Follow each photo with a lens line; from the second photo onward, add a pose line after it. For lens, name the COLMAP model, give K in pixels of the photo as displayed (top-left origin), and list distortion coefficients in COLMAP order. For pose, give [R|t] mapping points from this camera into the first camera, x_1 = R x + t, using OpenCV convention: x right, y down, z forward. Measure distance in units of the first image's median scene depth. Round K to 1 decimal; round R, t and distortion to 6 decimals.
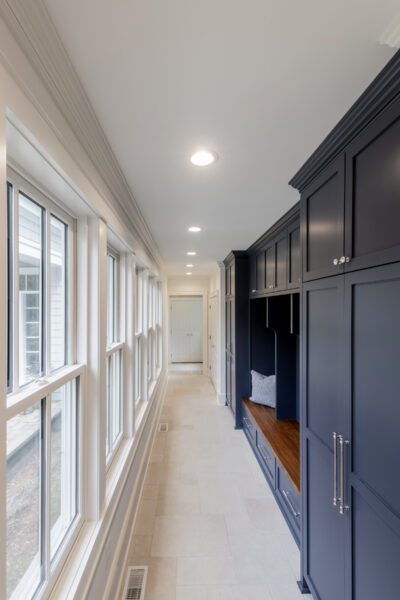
lens RADIAL K [[241.3, 0, 201.4], [0, 241.3, 304.0], [0, 0, 1]] dist [-0.000226, -0.000153]
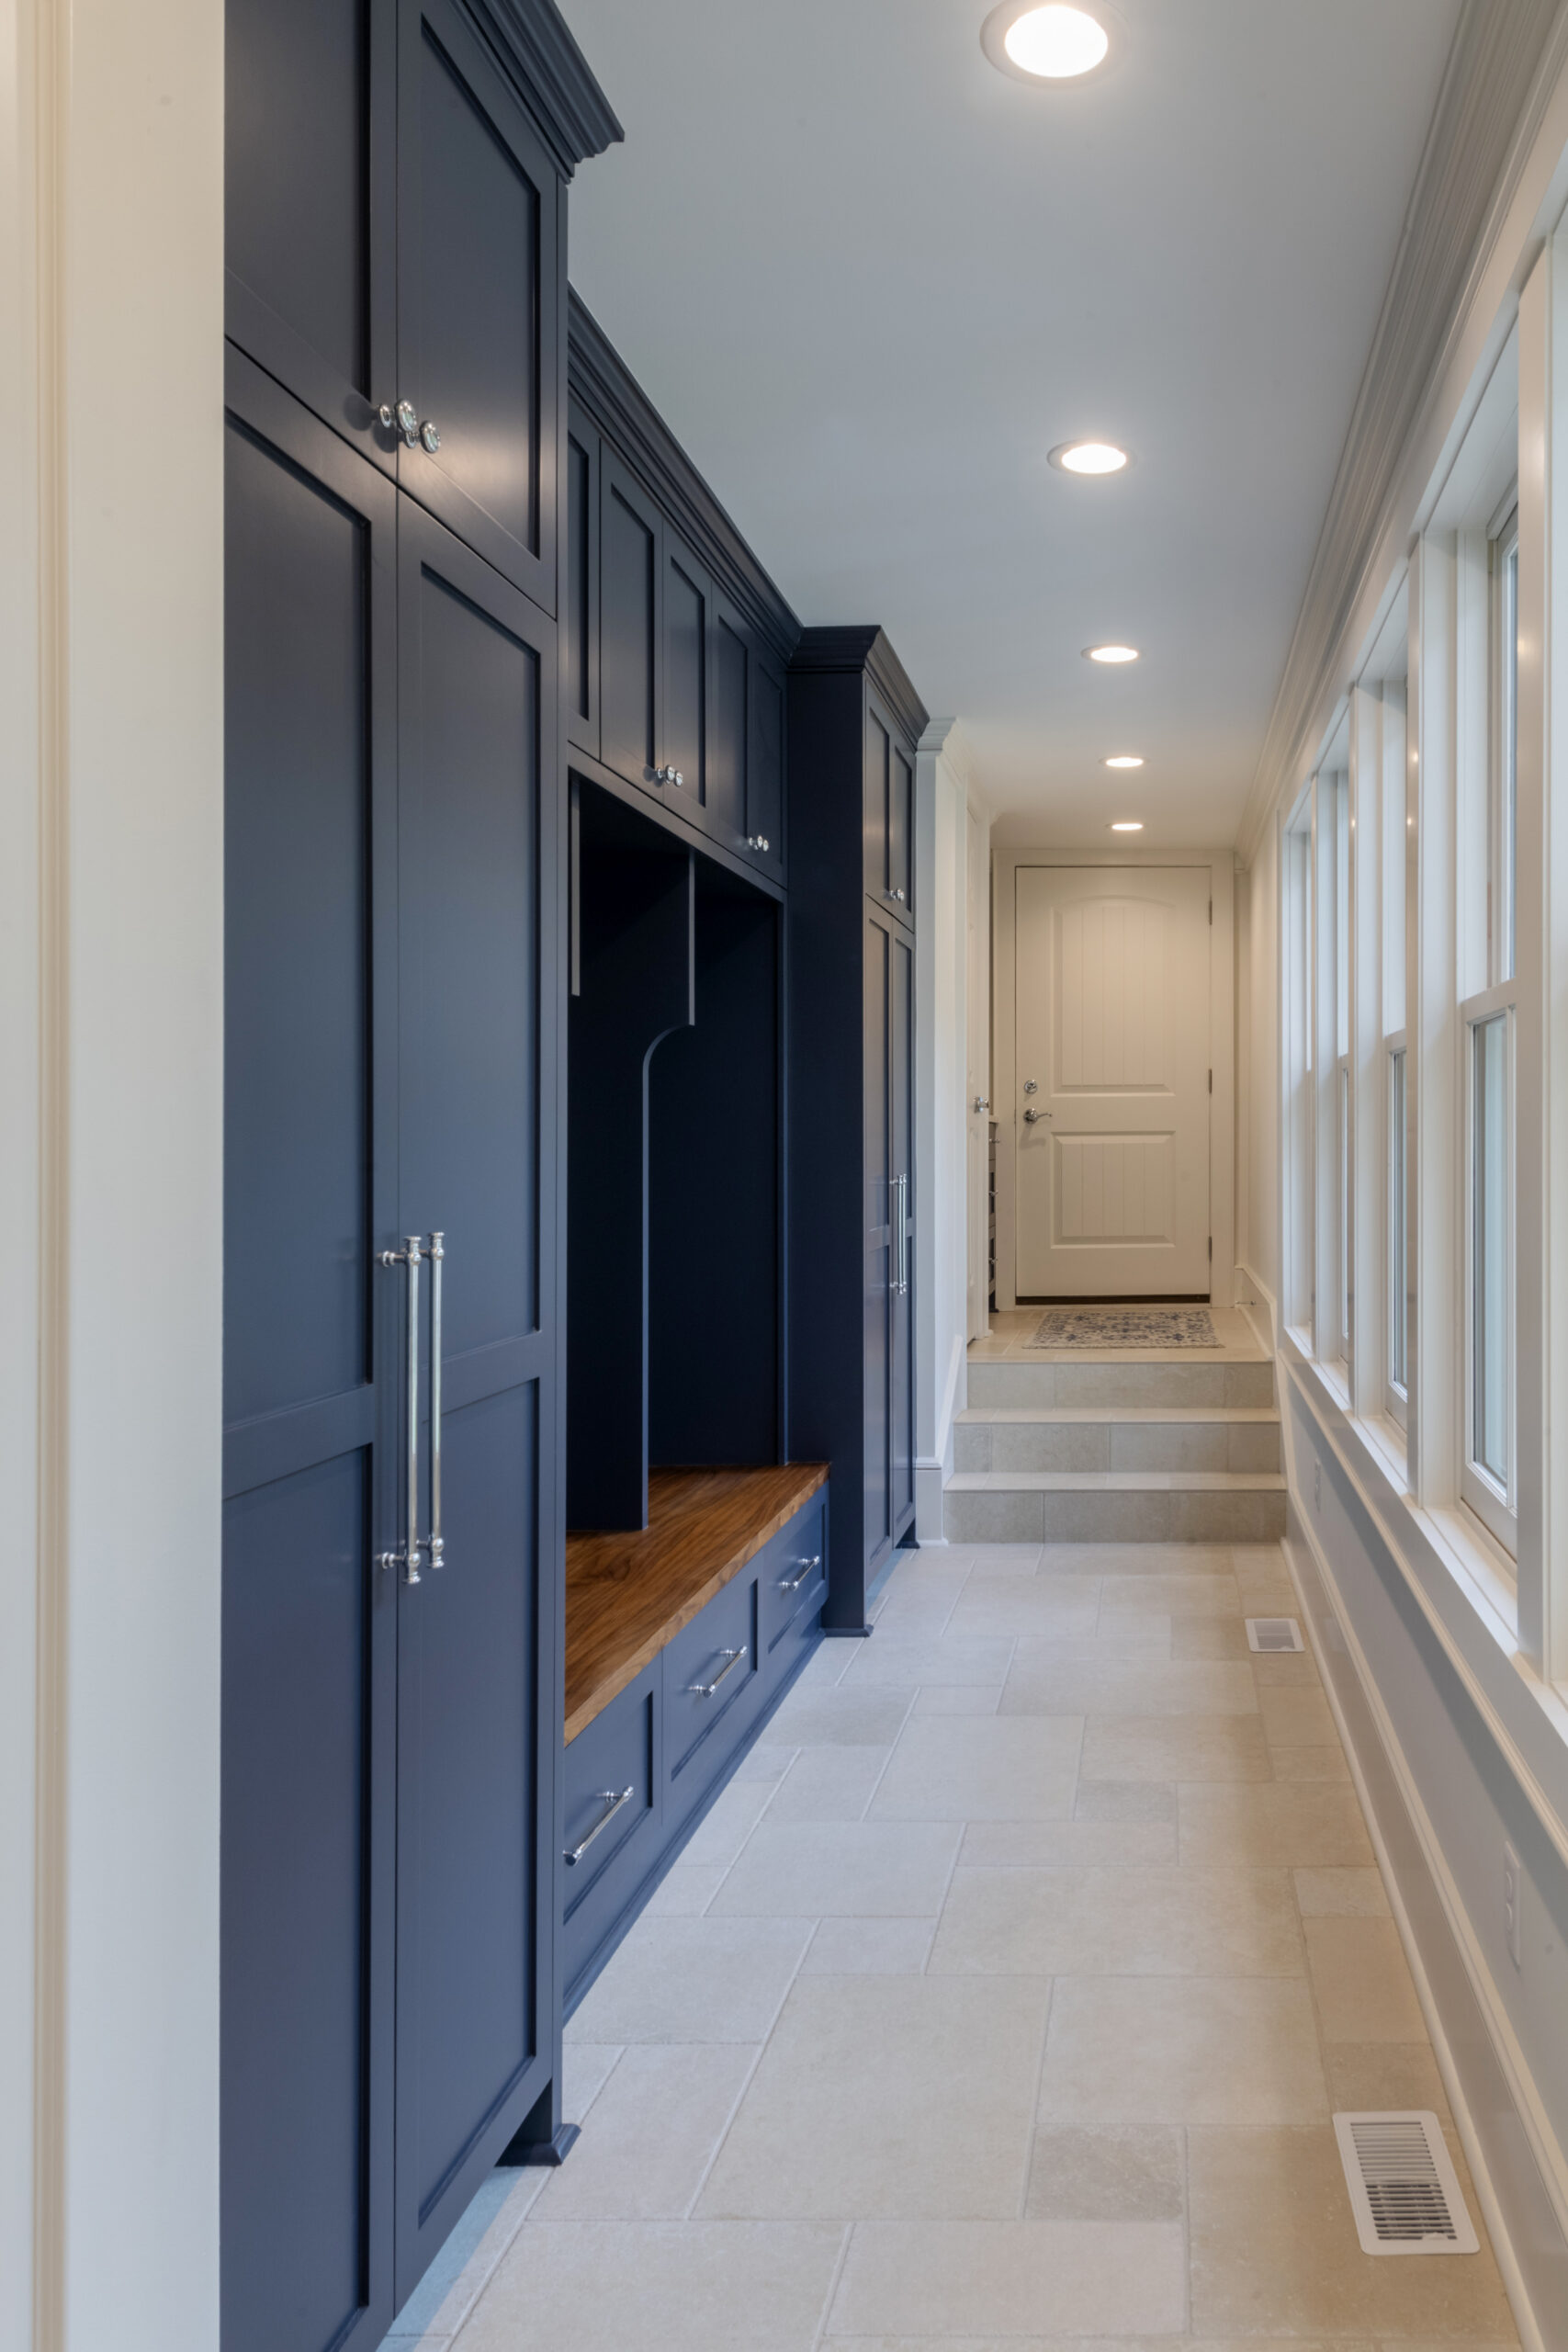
lens RADIAL K [[1580.4, 0, 779.5], [0, 1580.4, 1163.9], [0, 0, 1]] dist [0.004718, -0.001680]
pose [[-0.953595, -0.001845, 0.301085, -0.118140], [-0.007032, 0.999845, -0.016146, 0.172838], [-0.301009, -0.017514, -0.953461, 1.624169]]
